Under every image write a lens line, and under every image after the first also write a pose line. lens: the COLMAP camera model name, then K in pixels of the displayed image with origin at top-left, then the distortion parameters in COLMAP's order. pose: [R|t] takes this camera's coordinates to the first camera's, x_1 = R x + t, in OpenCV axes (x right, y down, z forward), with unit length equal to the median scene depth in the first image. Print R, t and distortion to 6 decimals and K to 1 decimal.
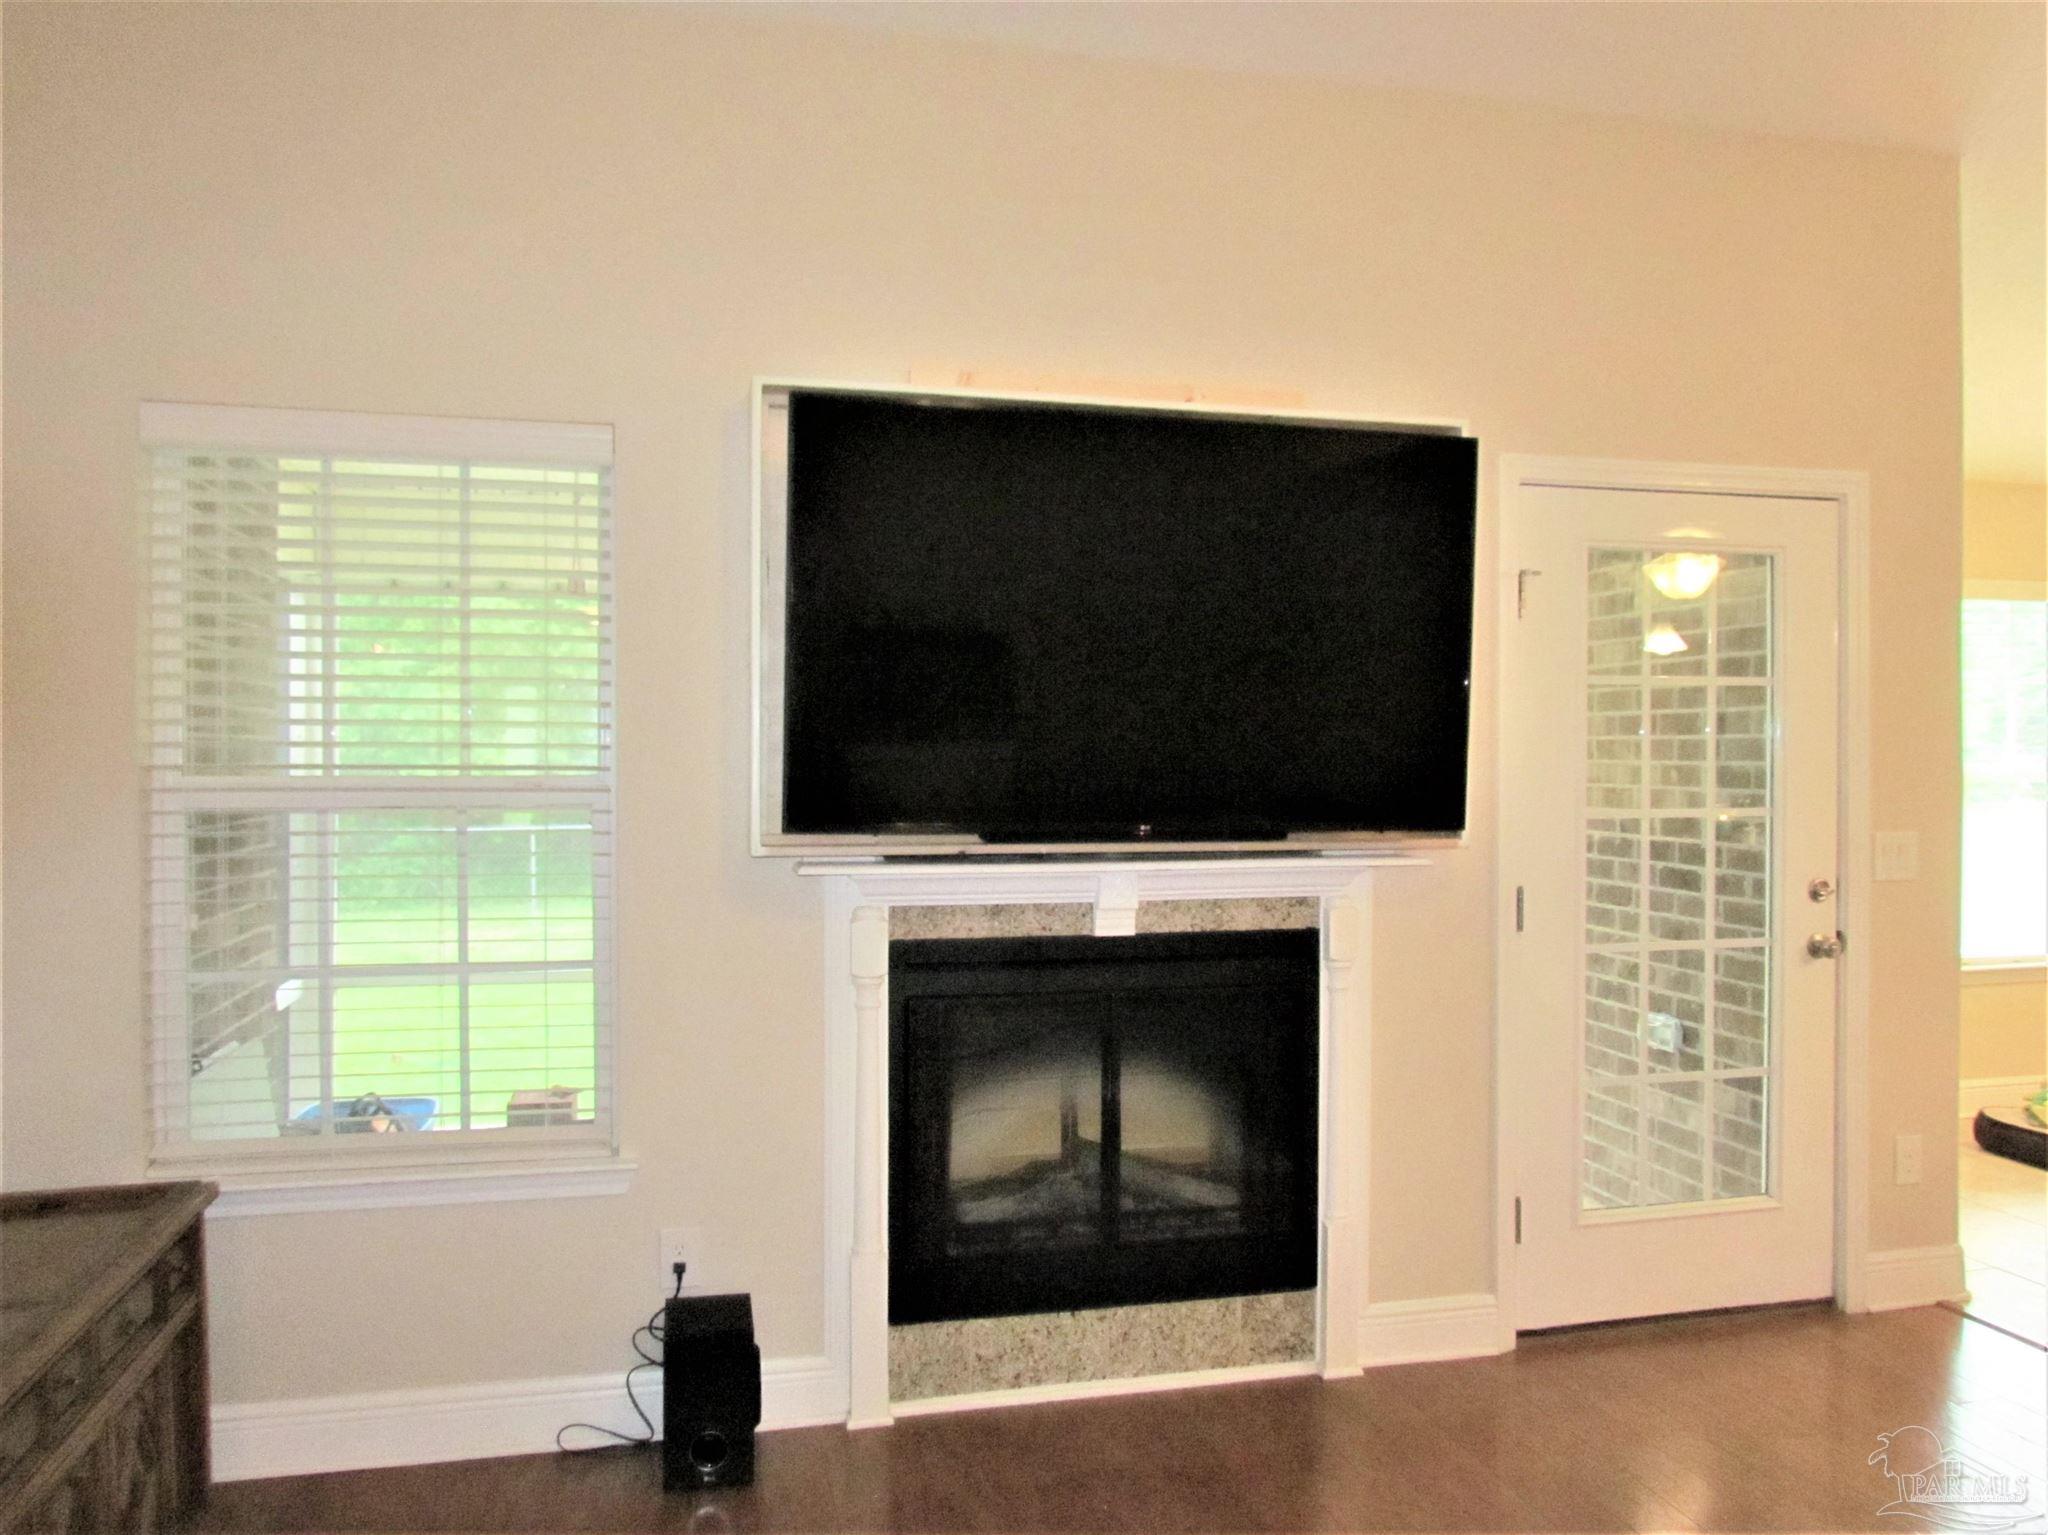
lens RADIAL K [[1479.6, 0, 1018.5], [0, 1479.6, 766.5], [0, 0, 1]] dist [-0.041129, 0.034020]
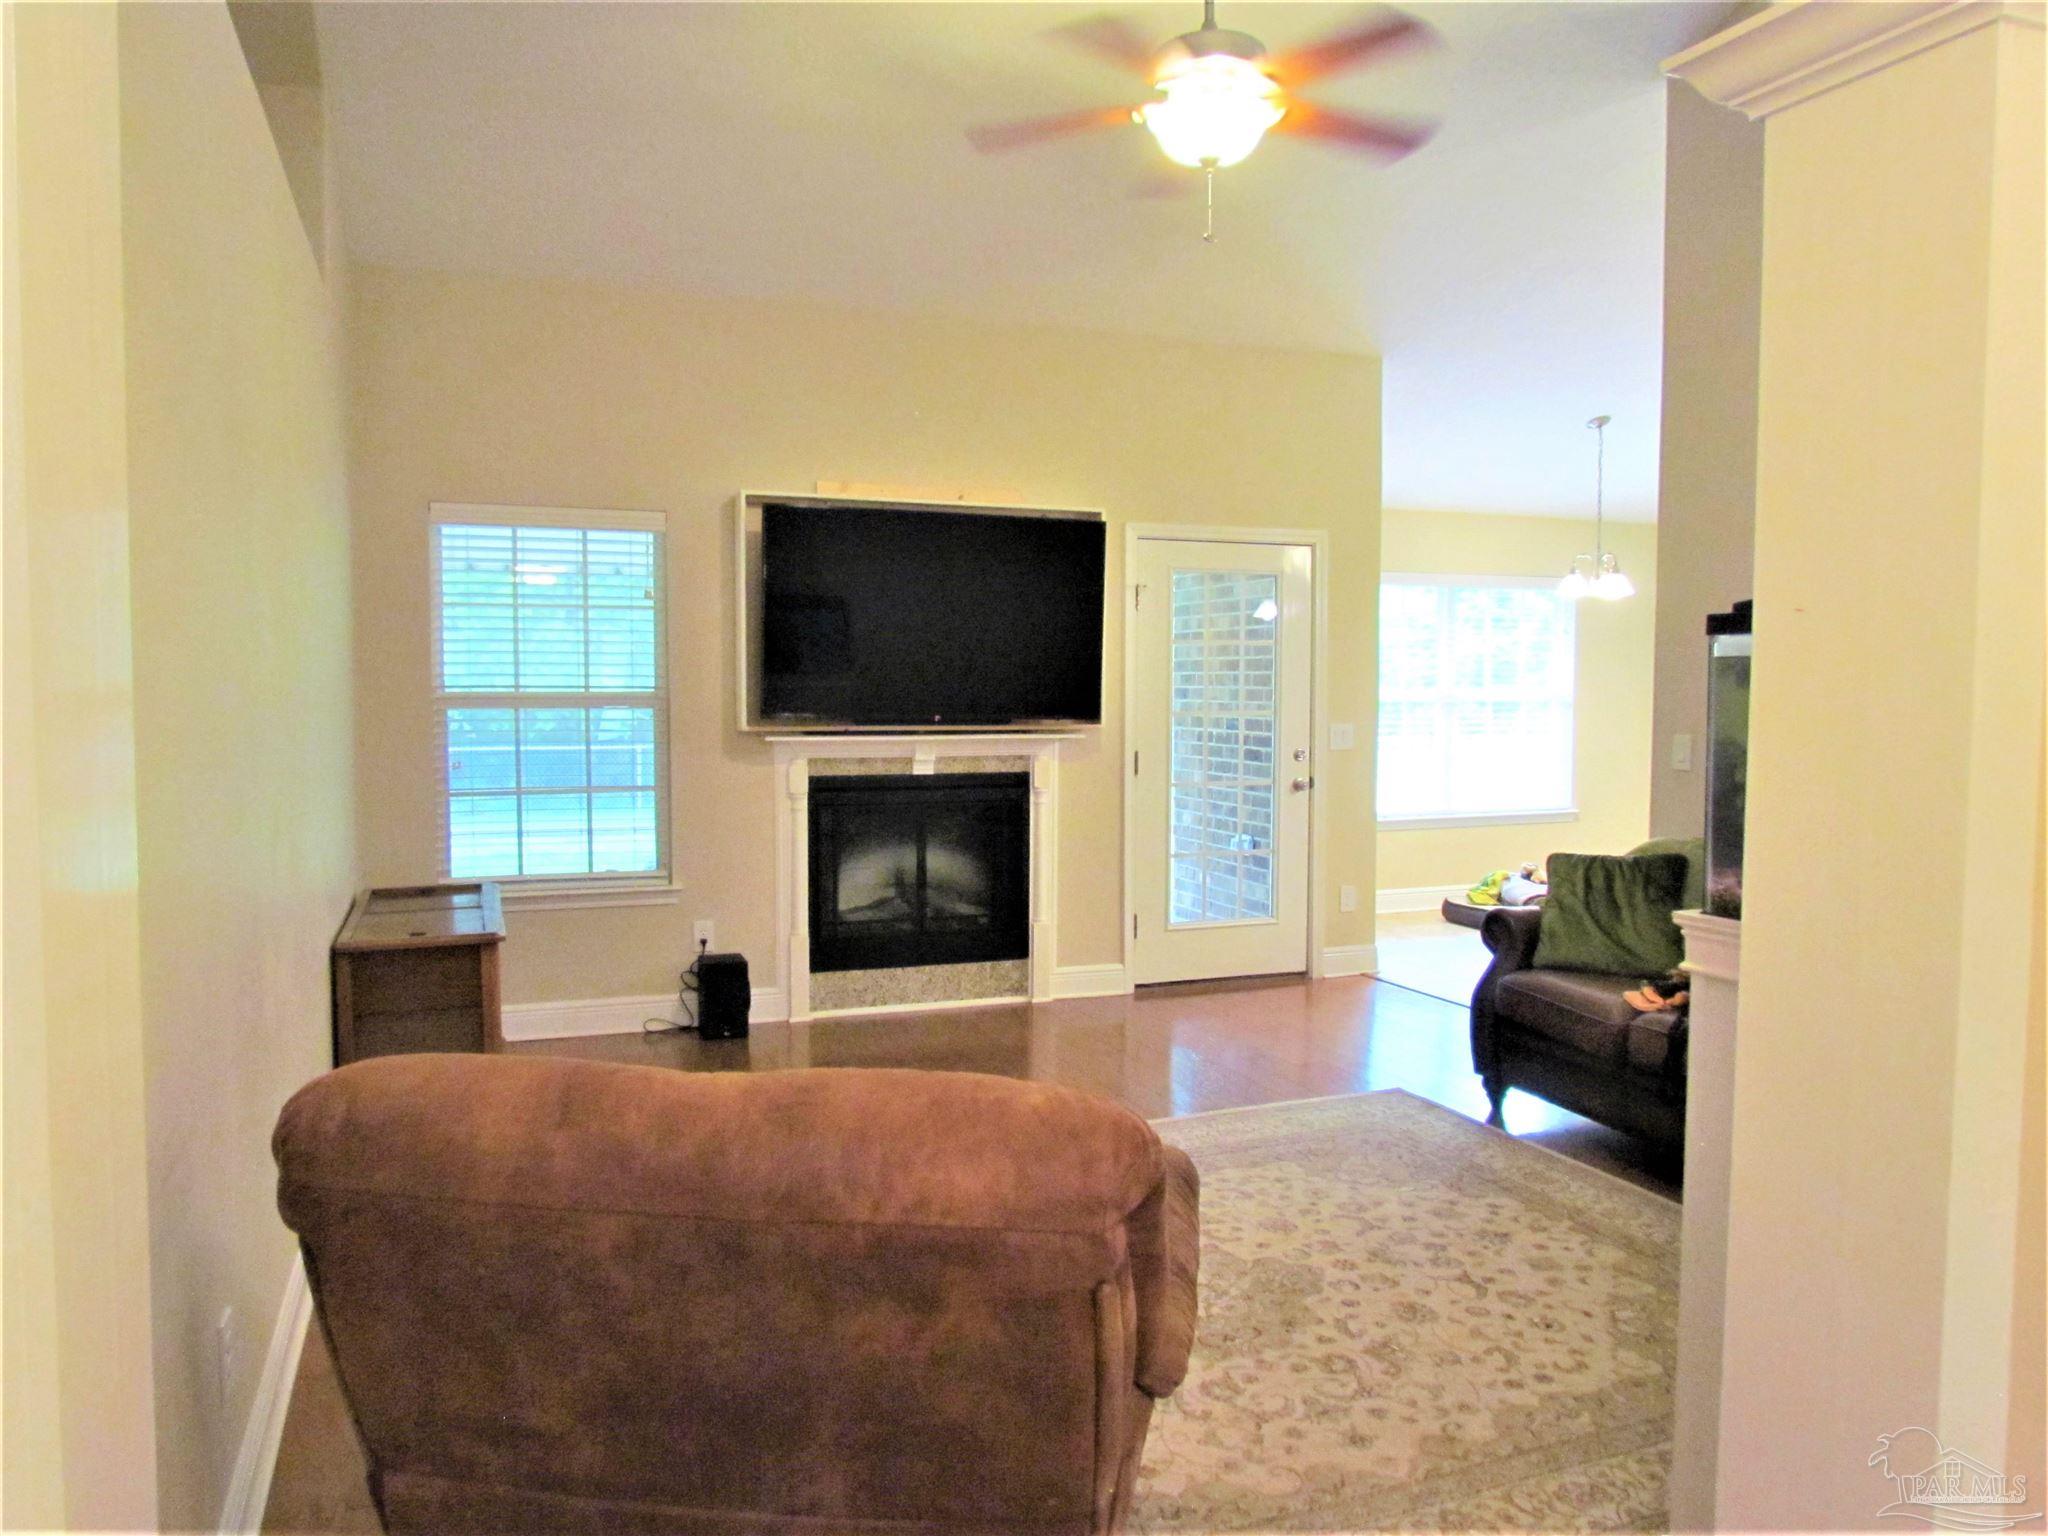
lens RADIAL K [[1479.6, 0, 1028.6], [0, 1479.6, 777.2], [0, 0, 1]] dist [-0.041129, 0.034020]
pose [[0.991142, -0.006980, 0.132623, -0.054750], [0.000061, 0.998642, 0.052101, 0.016398], [-0.132807, -0.051632, 0.989796, -0.928078]]
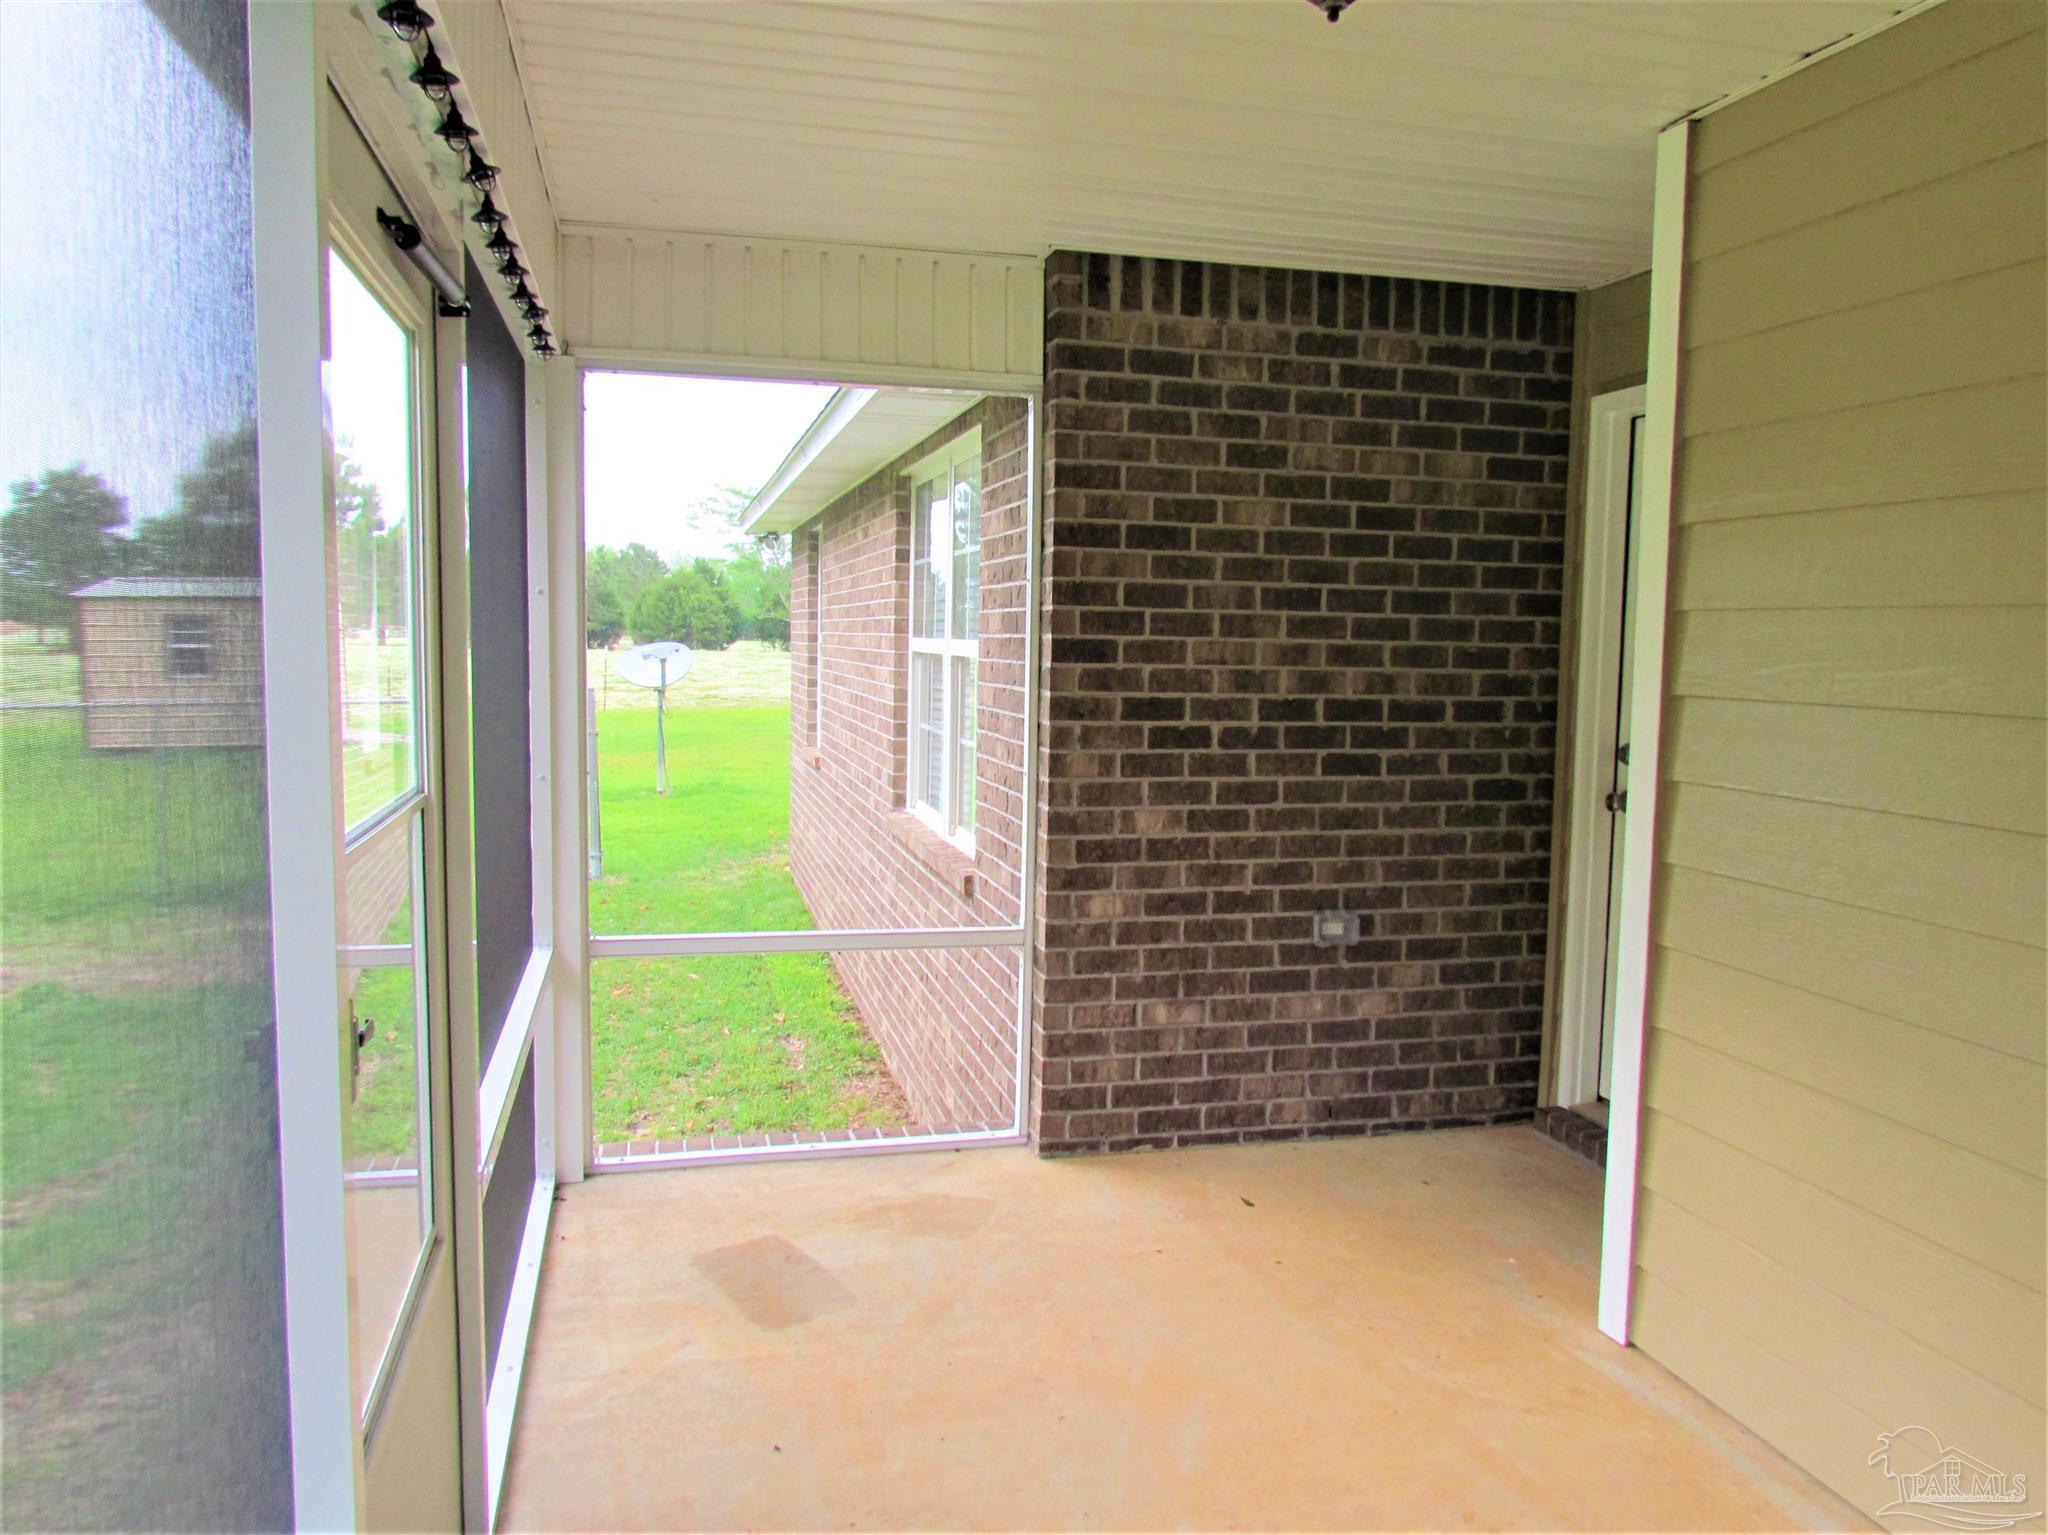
lens RADIAL K [[1355.3, 0, 950.8], [0, 1355.3, 703.3], [0, 0, 1]] dist [-0.010429, -0.000503]
pose [[0.030086, -0.068317, 0.997210, -0.583890], [-0.007097, 0.997622, 0.068559, -0.028769], [-0.999522, -0.009140, 0.029529, 1.679526]]
